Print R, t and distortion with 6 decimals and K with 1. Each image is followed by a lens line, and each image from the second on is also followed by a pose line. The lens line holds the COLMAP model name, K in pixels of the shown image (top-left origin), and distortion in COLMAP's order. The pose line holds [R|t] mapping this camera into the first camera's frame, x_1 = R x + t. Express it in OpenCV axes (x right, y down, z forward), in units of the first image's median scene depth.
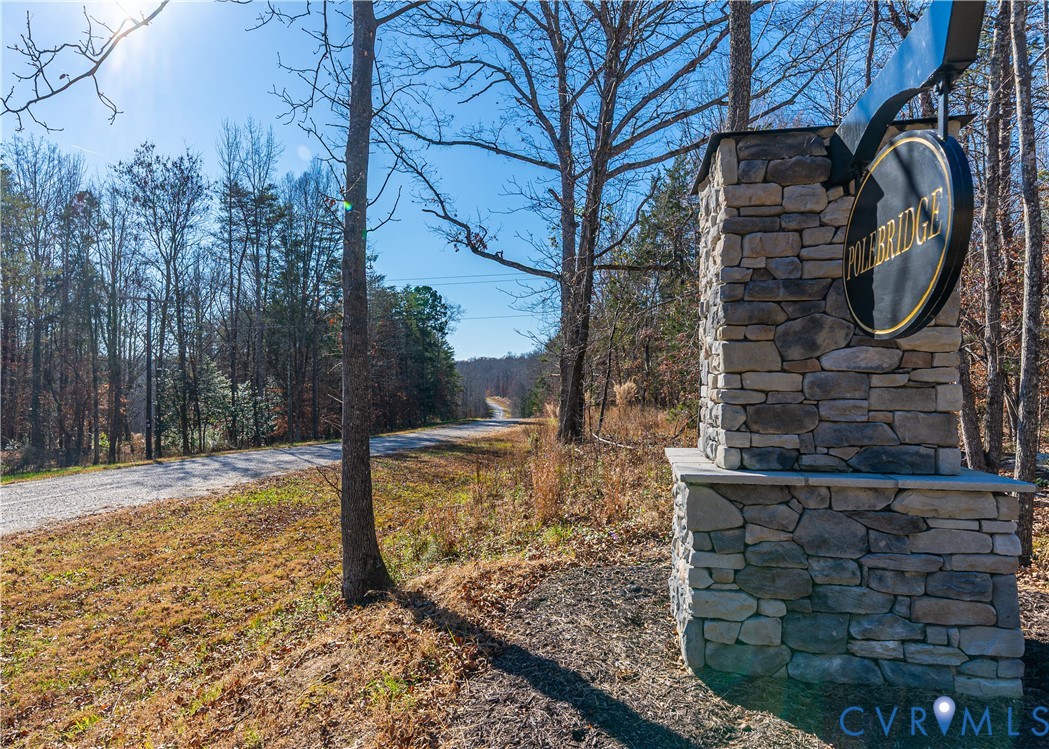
lens RADIAL K [[712.6, 0, 525.3], [0, 712.6, 380.0], [0, 0, 1]] dist [0.008117, 0.012084]
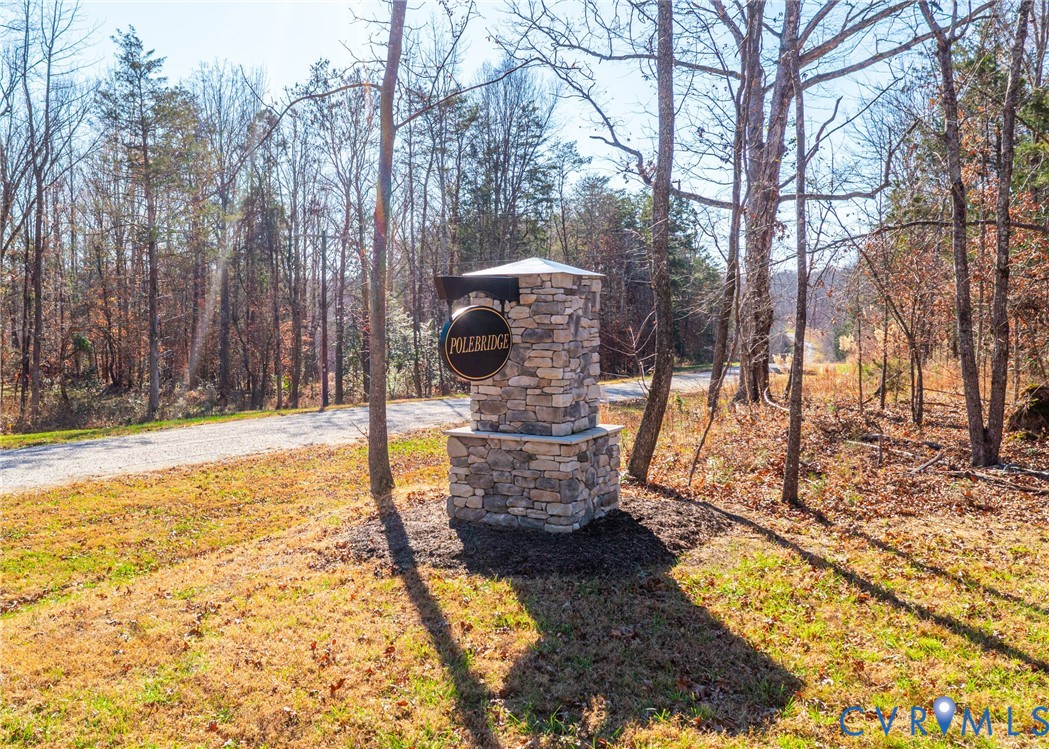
lens RADIAL K [[935.3, 0, 523.9], [0, 935.3, 370.7], [0, 0, 1]] dist [-0.006776, 0.007200]
pose [[0.957672, 0.019469, -0.287202, 0.135504], [-0.000854, 0.997898, 0.064797, -0.025873], [0.287859, -0.061809, 0.955676, -0.179386]]
